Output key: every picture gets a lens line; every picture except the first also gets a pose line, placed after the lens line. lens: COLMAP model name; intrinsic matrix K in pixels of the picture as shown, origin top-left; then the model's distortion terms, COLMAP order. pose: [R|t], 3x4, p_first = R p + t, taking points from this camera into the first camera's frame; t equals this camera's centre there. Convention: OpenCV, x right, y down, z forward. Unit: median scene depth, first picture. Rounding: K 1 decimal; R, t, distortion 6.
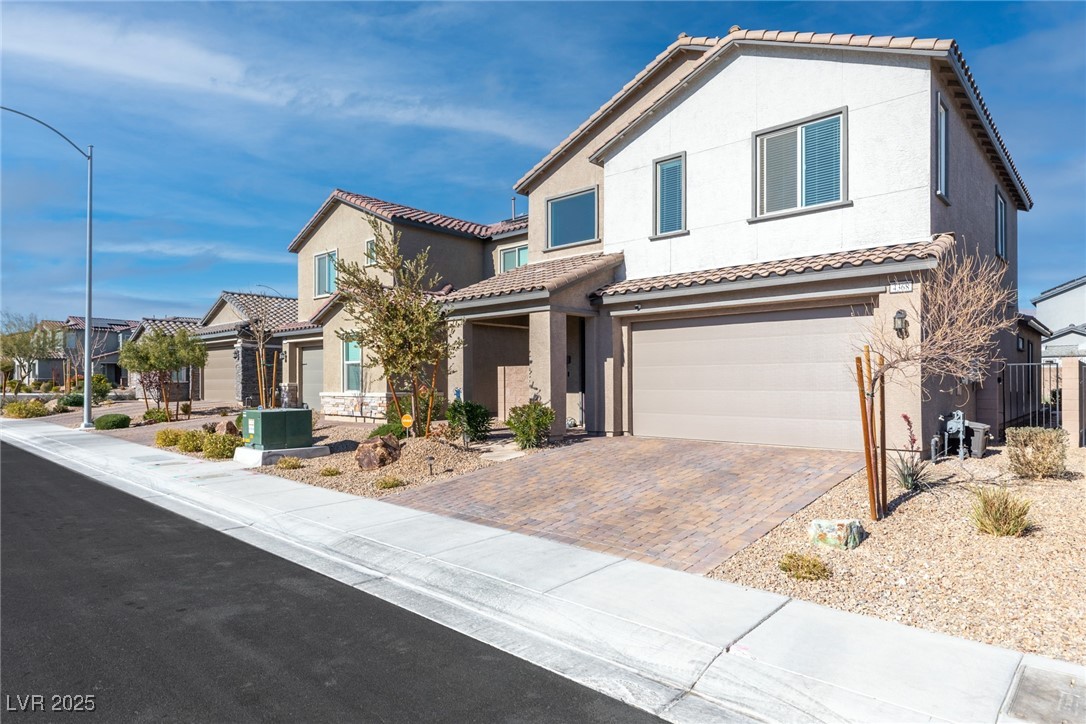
lens RADIAL K [[622.2, 0, 546.0], [0, 622.2, 379.5], [0, 0, 1]] dist [0.006207, 0.000413]
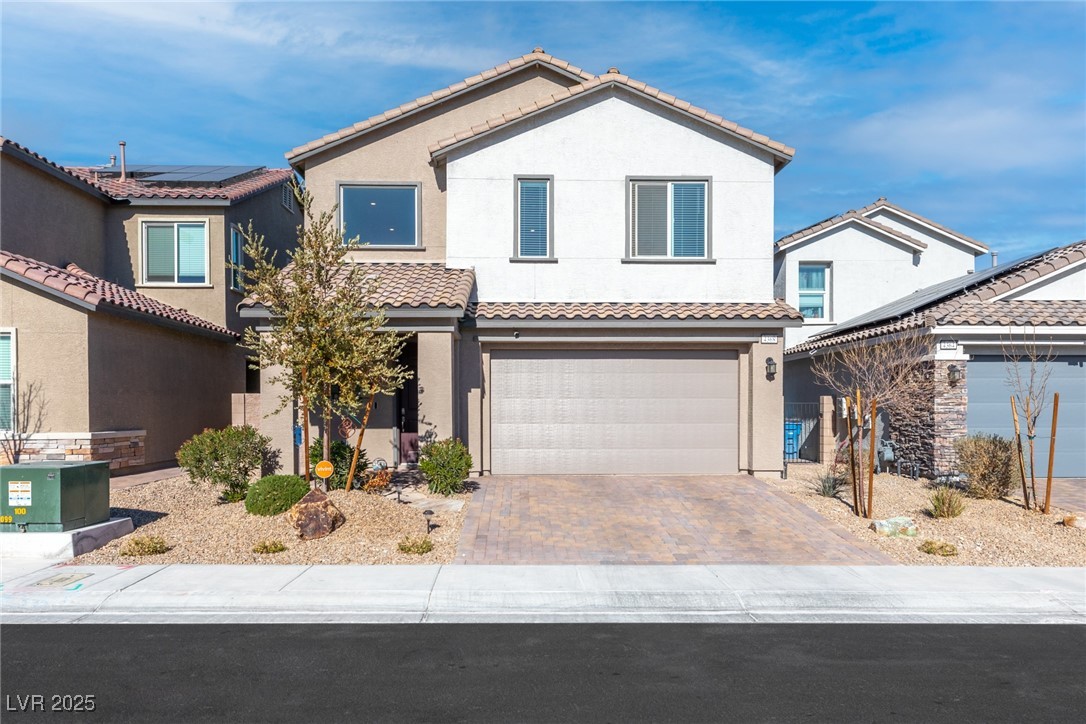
lens RADIAL K [[770.9, 0, 542.4], [0, 770.9, 418.0], [0, 0, 1]] dist [0.007636, -0.000357]
pose [[0.731156, -0.005561, 0.682188, -0.652490], [-0.003641, 0.999921, 0.012053, -0.006914], [-0.682201, -0.011297, 0.731077, 0.148979]]
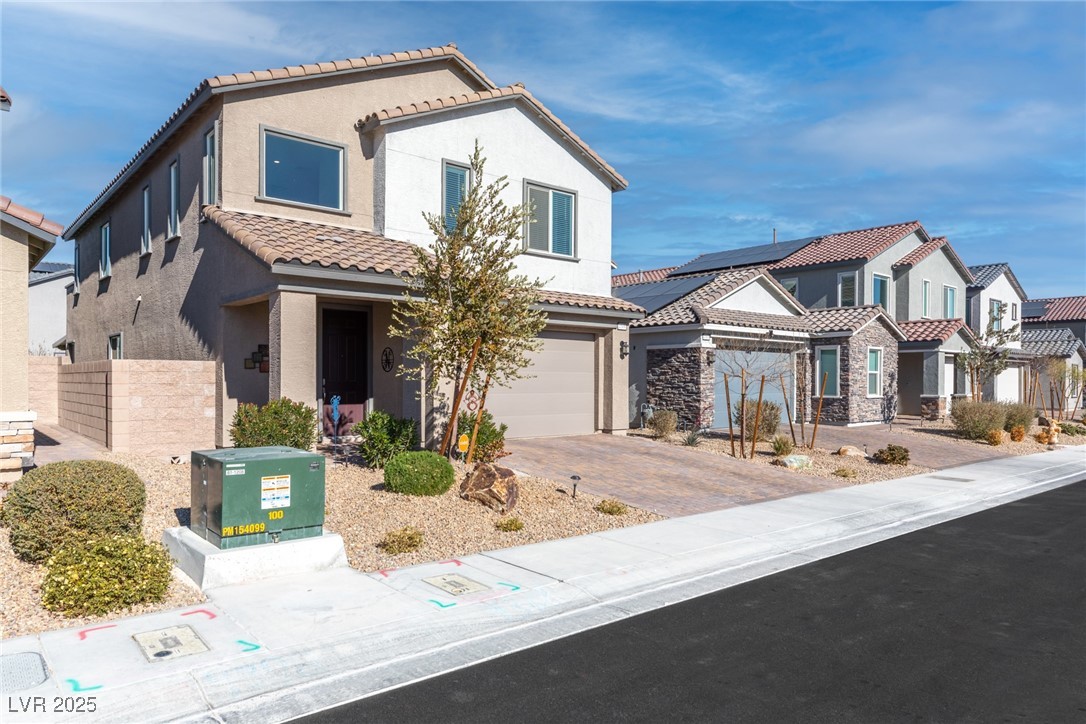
lens RADIAL K [[709.0, 0, 491.0], [0, 709.0, 380.0], [0, 0, 1]] dist [0.004632, 0.000195]
pose [[0.163240, 0.001418, 0.986585, -1.024768], [-0.010323, 0.999947, 0.000271, -0.007622], [-0.986532, -0.010229, 0.163246, 0.835757]]
